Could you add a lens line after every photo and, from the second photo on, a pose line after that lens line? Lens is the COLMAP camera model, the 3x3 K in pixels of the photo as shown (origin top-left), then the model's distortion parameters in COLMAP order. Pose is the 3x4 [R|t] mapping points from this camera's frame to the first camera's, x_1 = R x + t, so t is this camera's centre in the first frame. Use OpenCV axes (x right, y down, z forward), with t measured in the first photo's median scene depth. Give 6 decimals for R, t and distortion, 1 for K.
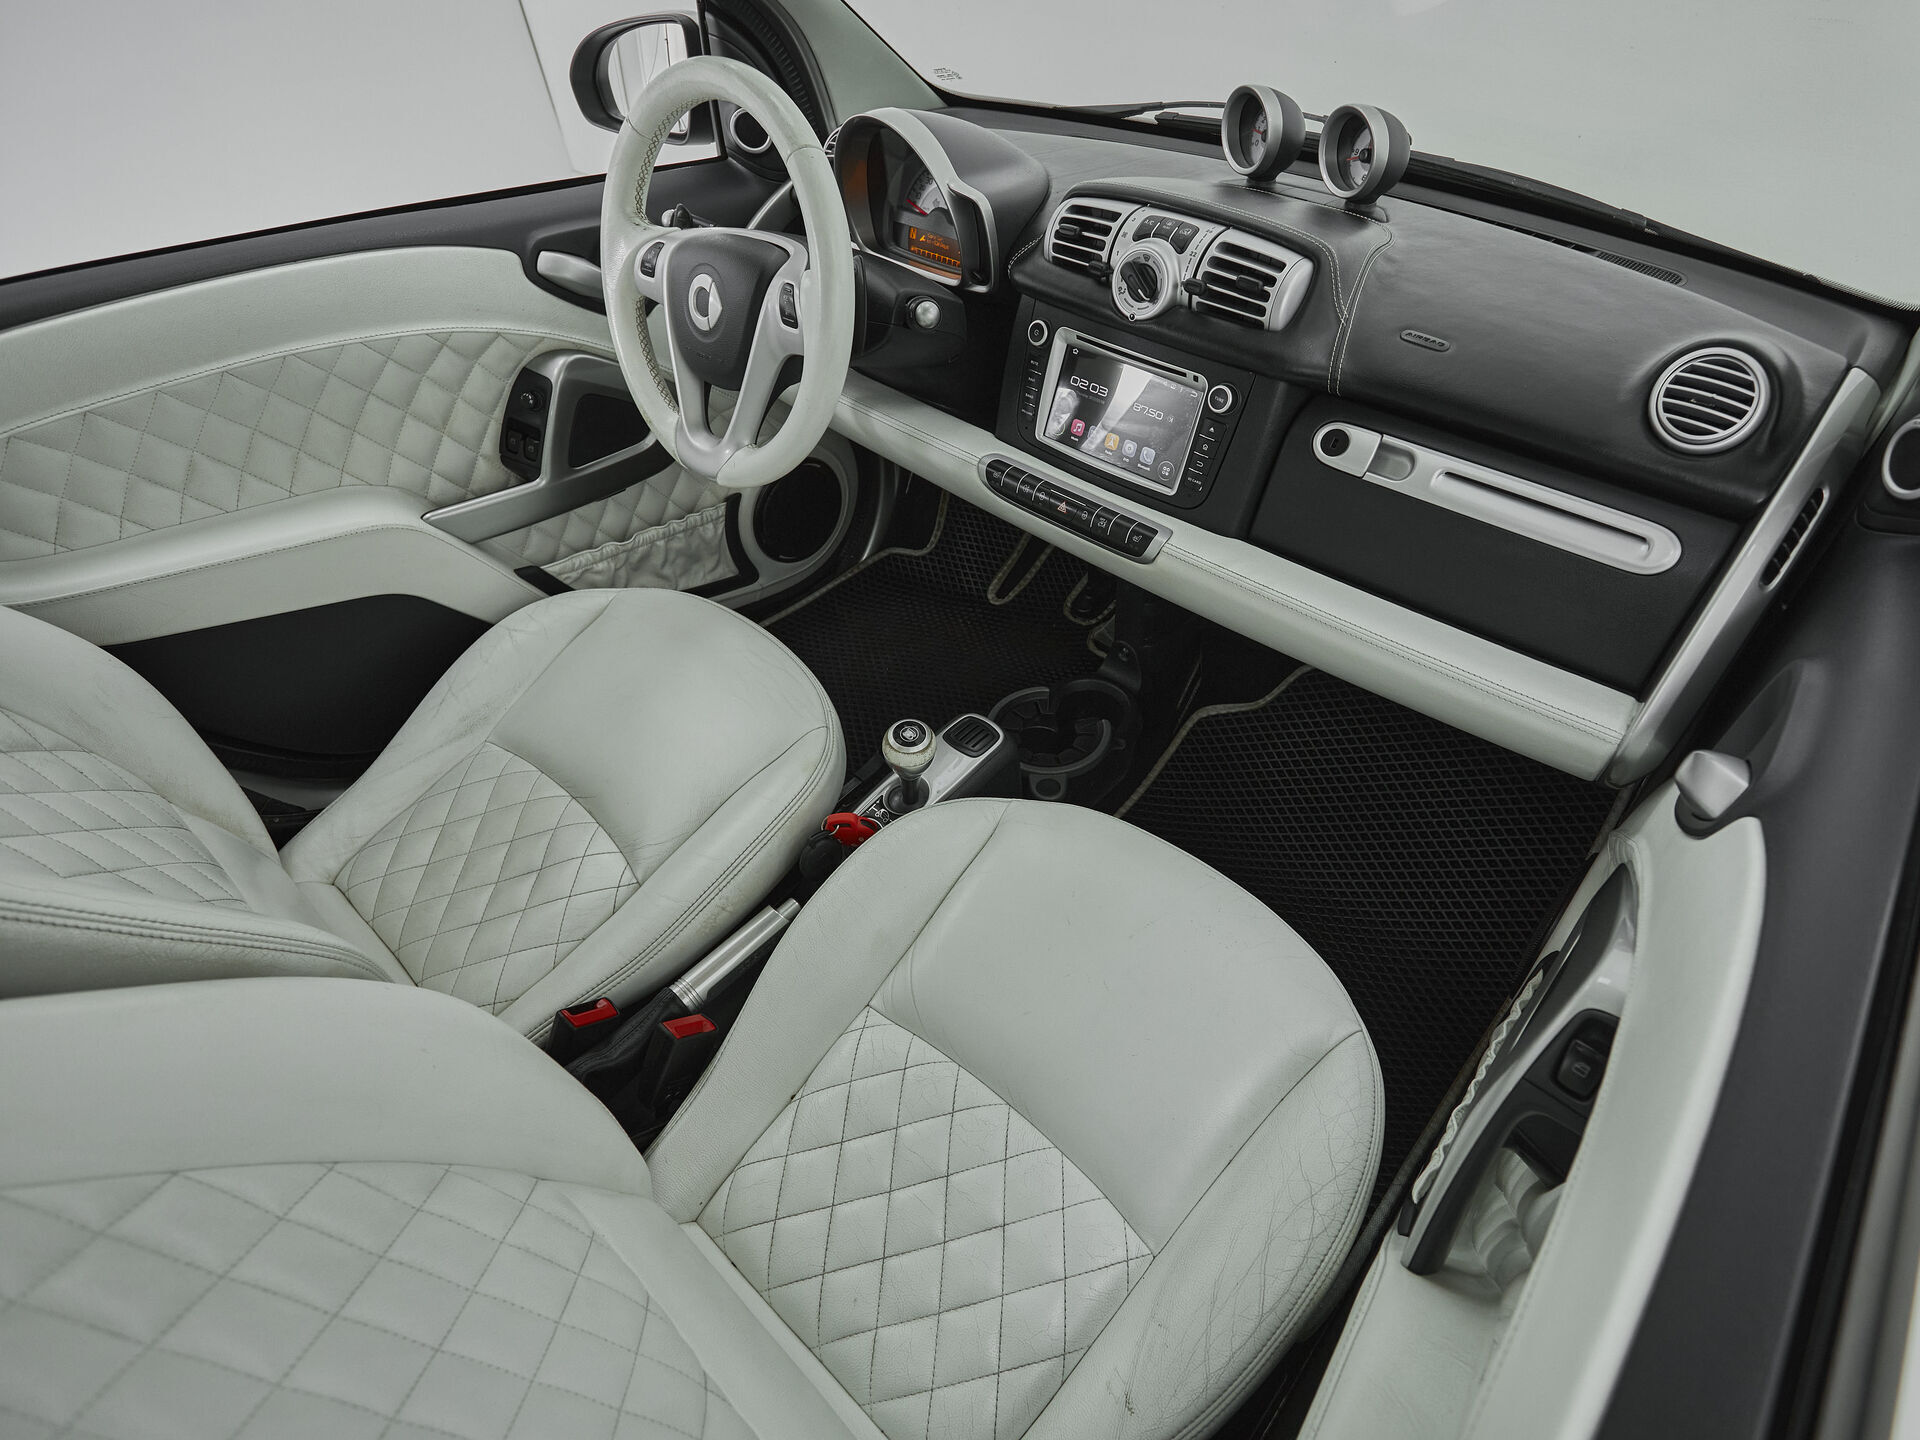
lens RADIAL K [[1010.8, 0, 1038.7], [0, 1010.8, 720.7], [0, 0, 1]] dist [0.004447, 0.000471]
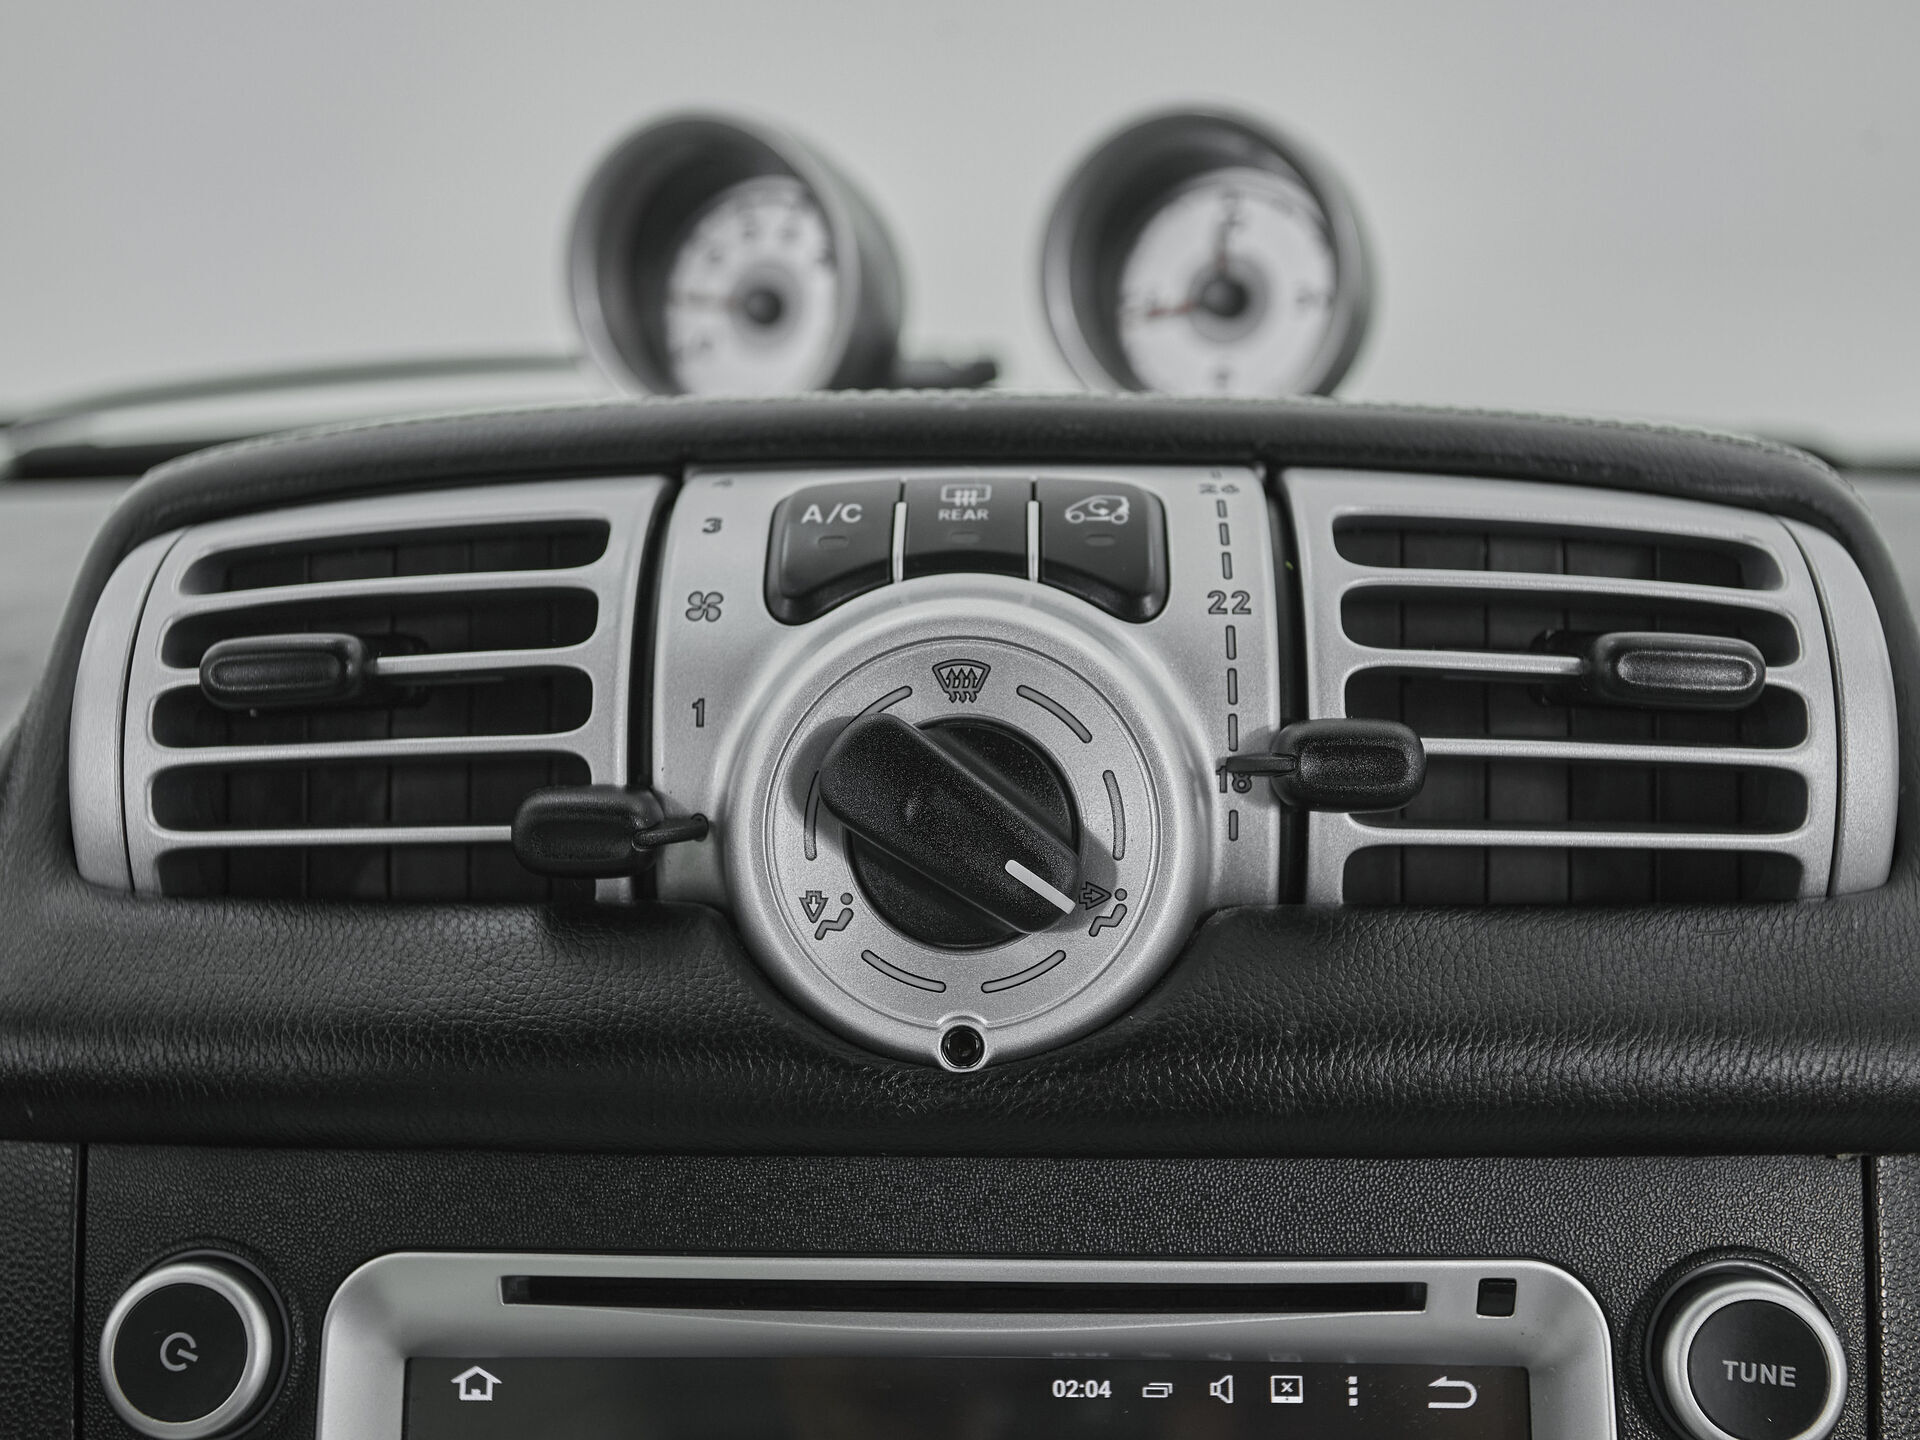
lens RADIAL K [[2366.3, 0, 942.7], [0, 2366.3, 729.2], [0, 0, 1]] dist [0.023687, 0.000000]
pose [[0.779386, -0.152445, 0.607715, -0.109891], [0.441788, 0.821493, -0.360516, -0.301259], [-0.444275, 0.549463, 0.707609, 0.700911]]
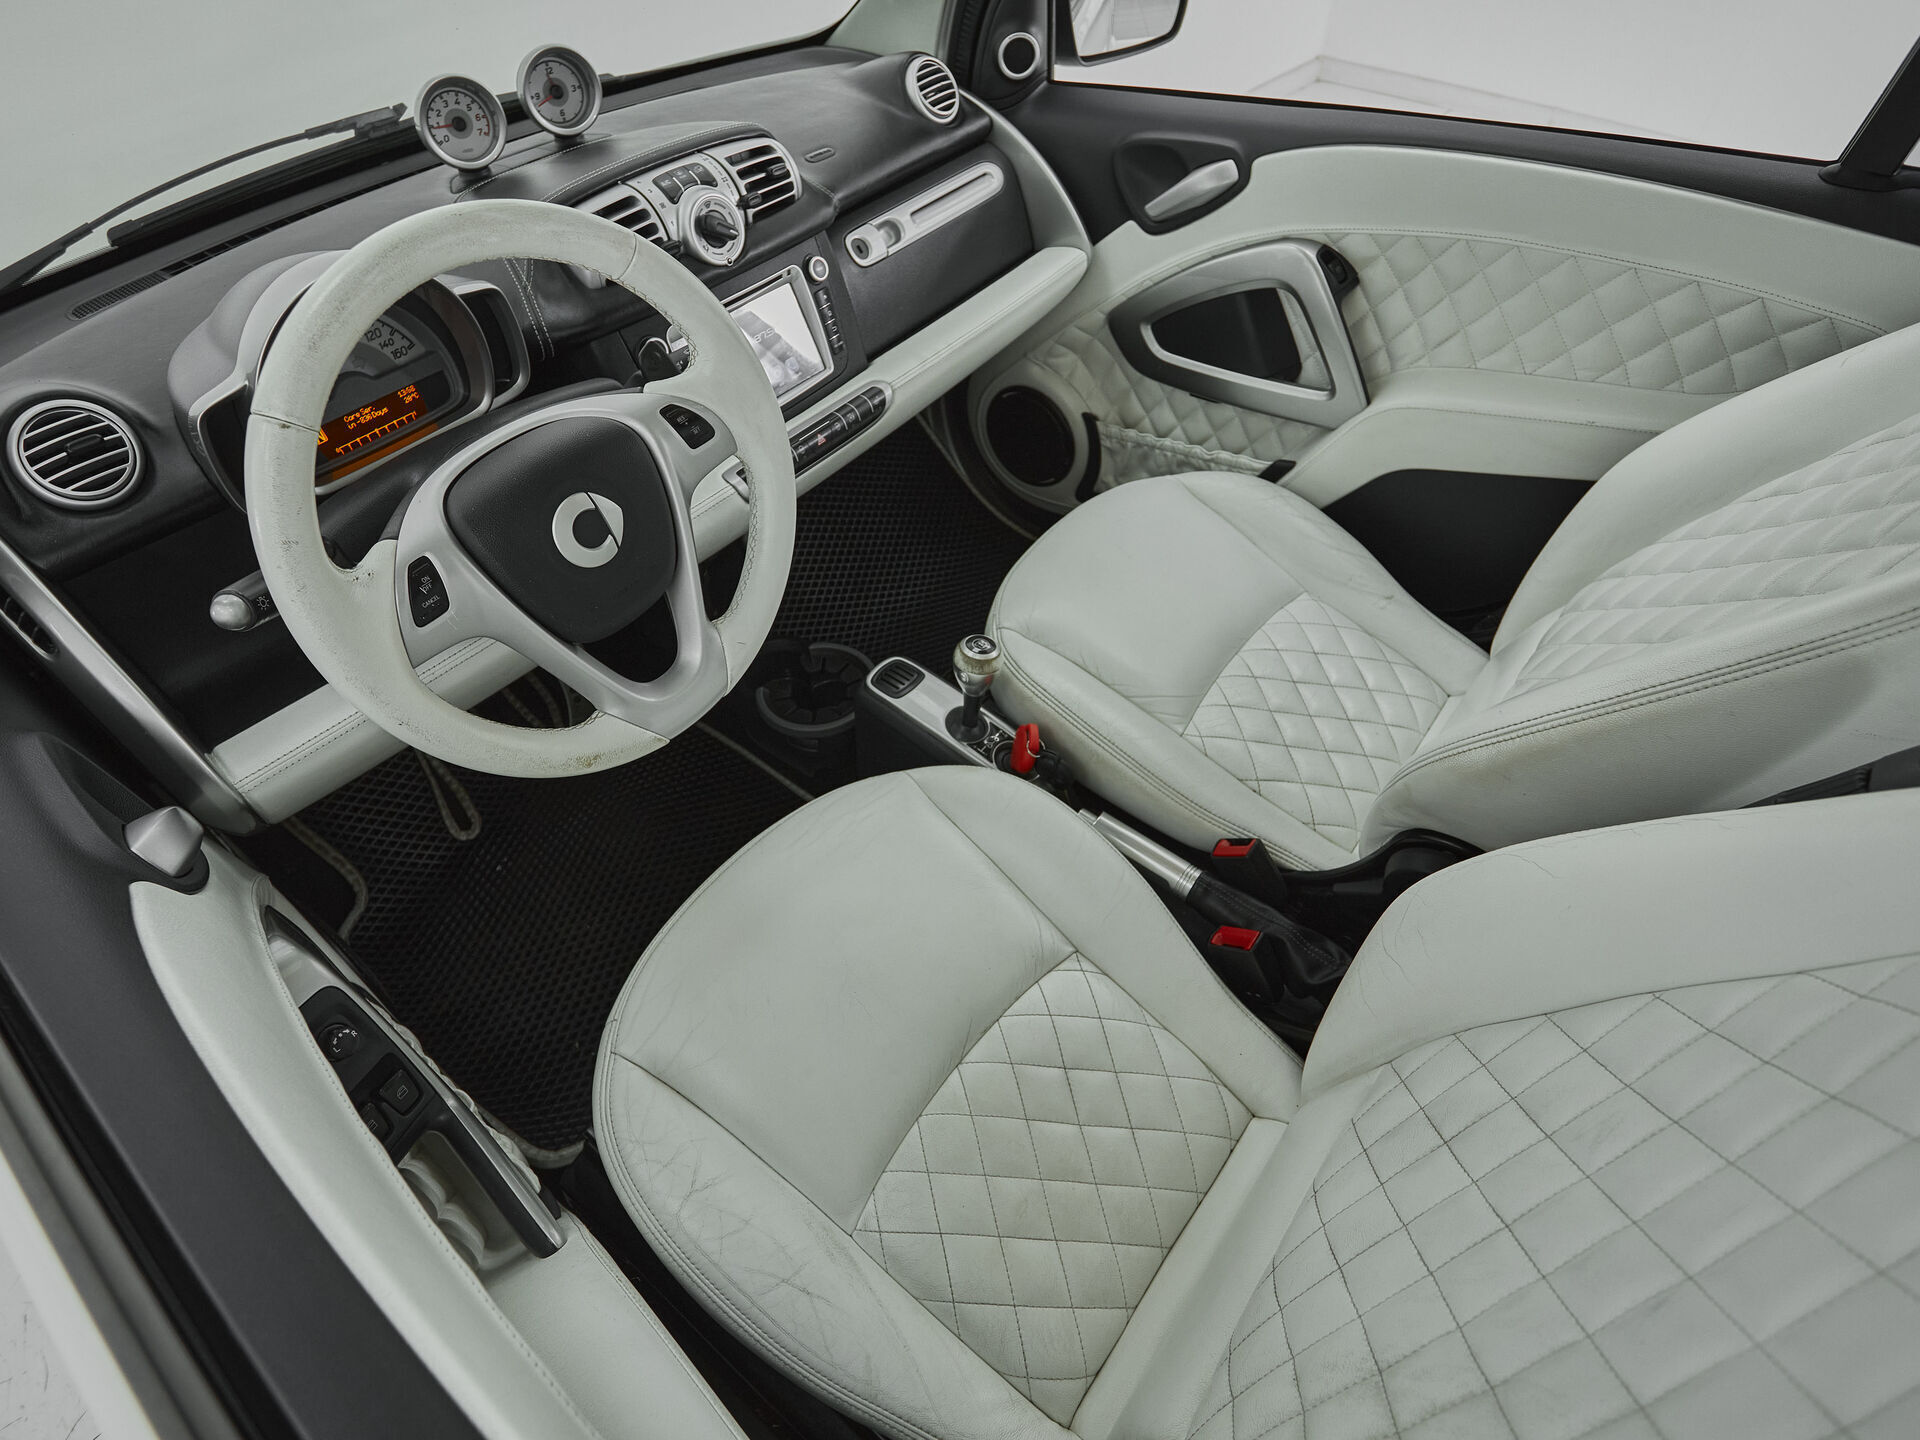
lens RADIAL K [[1006.5, 0, 938.4], [0, 1006.5, 716.3], [0, 0, 1]] dist [-0.004380, -0.000688]
pose [[-0.031463, -0.731002, 0.681650, -0.921405], [0.715995, 0.459367, 0.525674, -0.551393], [-0.697396, 0.504597, 0.508941, 0.539545]]
